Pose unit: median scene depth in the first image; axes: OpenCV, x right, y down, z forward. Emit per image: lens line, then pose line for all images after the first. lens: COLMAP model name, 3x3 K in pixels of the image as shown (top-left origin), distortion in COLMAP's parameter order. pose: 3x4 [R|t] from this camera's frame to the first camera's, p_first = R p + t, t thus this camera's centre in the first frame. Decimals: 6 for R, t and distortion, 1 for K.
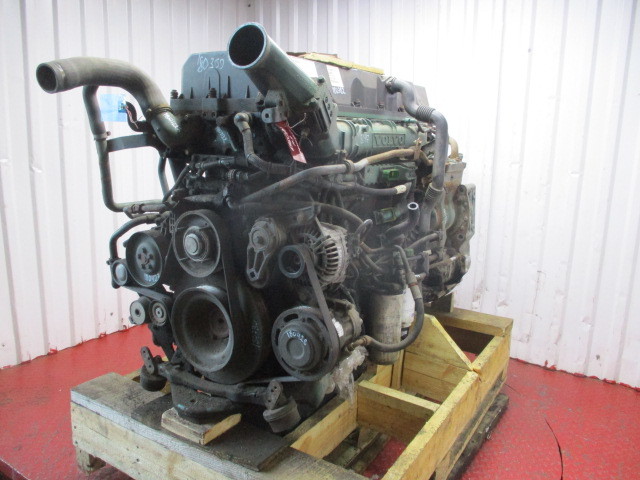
lens RADIAL K [[521.3, 0, 320.0], [0, 521.3, 240.0], [0, 0, 1]] dist [-0.012188, -0.000987]
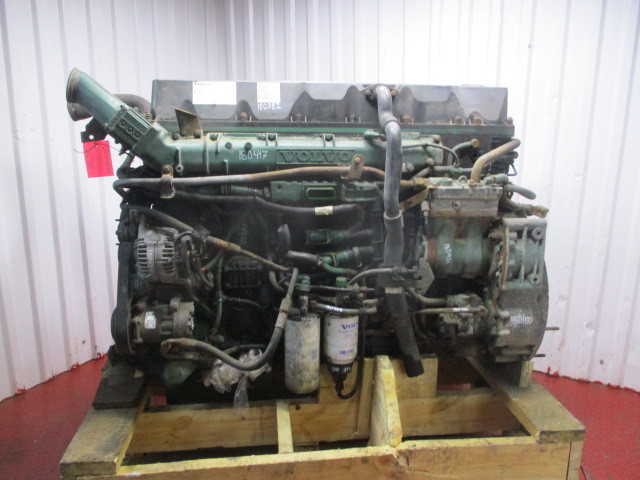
lens RADIAL K [[521.3, 0, 320.0], [0, 521.3, 240.0], [0, 0, 1]] dist [-0.012188, -0.000987]
pose [[0.632218, 0.156065, -0.758910, 0.974023], [-0.153401, 0.985326, 0.074833, -0.129500], [0.759453, 0.069107, 0.646881, 0.467188]]
